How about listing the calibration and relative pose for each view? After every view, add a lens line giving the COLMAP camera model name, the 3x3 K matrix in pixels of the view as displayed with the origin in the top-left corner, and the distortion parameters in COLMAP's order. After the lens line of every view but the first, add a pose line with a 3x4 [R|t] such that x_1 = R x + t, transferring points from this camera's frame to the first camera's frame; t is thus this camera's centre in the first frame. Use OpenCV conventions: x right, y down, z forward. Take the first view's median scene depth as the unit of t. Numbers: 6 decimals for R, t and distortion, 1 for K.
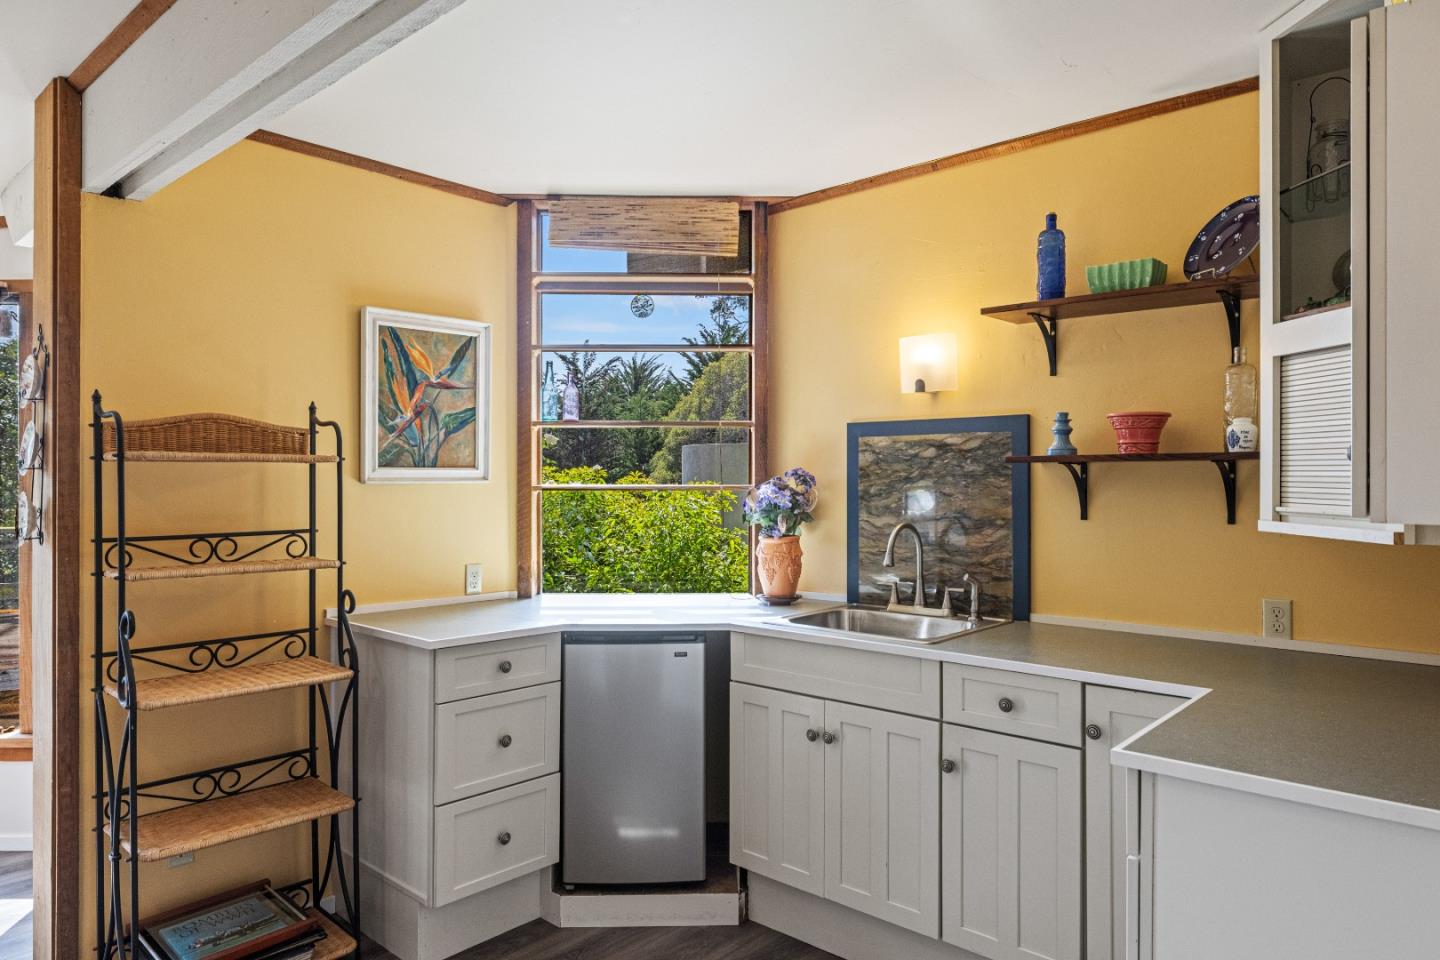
lens RADIAL K [[913.6, 0, 721.5], [0, 913.6, 475.9], [0, 0, 1]] dist [-0.001397, -0.001051]
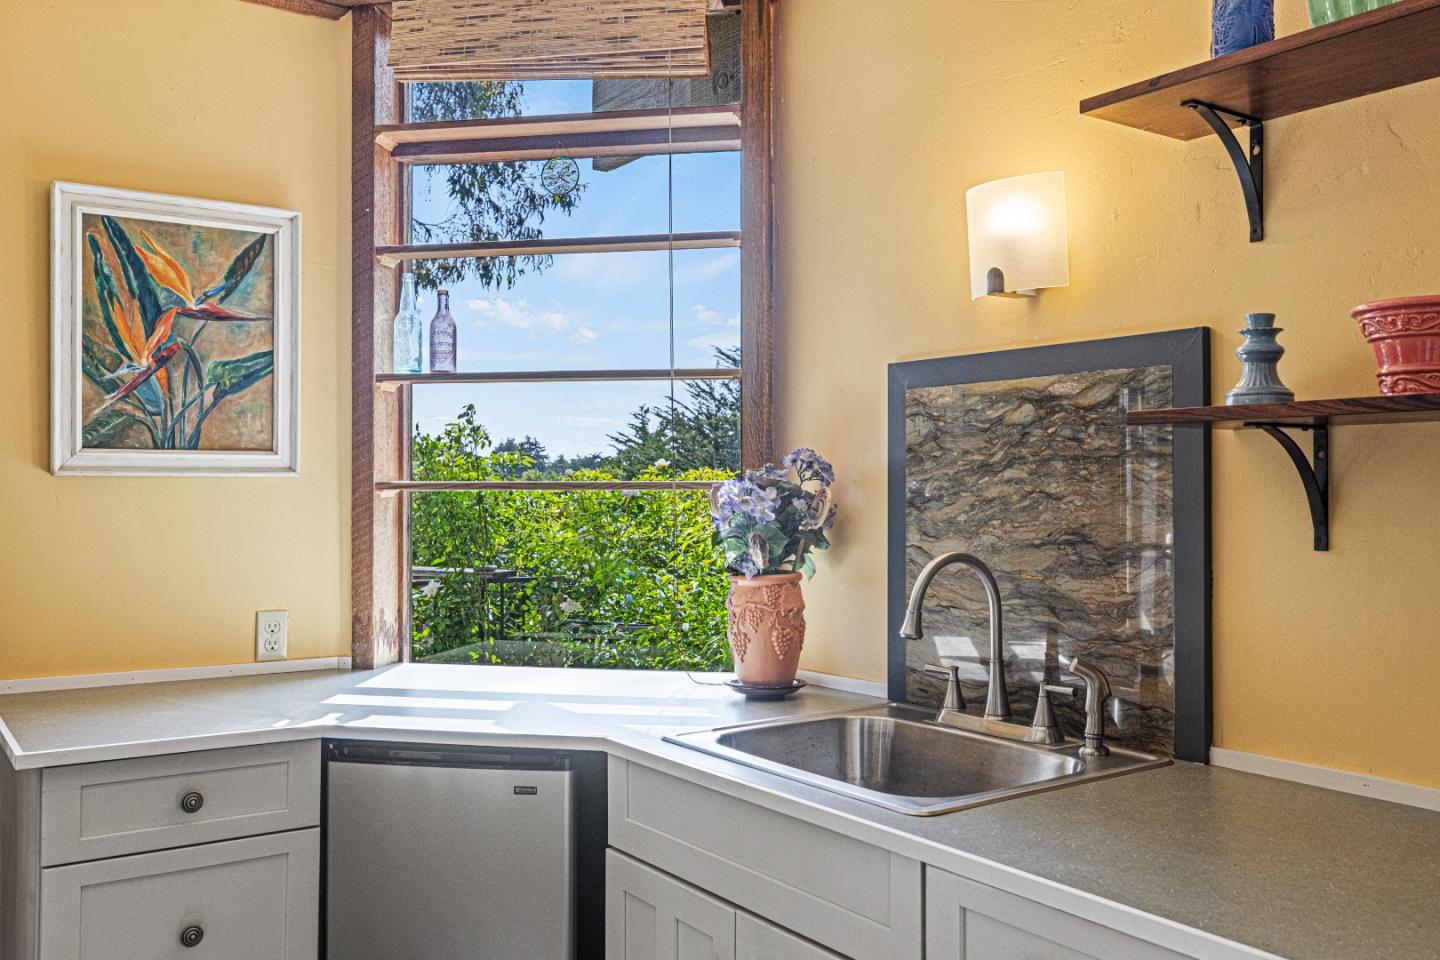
lens RADIAL K [[1218.0, 0, 719.7], [0, 1218.0, 477.4], [0, 0, 1]] dist [0.009392, 0.000697]
pose [[0.975713, -0.000102, -0.219052, 0.209644], [-0.001166, 0.999983, -0.005661, 0.013498], [0.219049, 0.005779, 0.975697, 0.299662]]
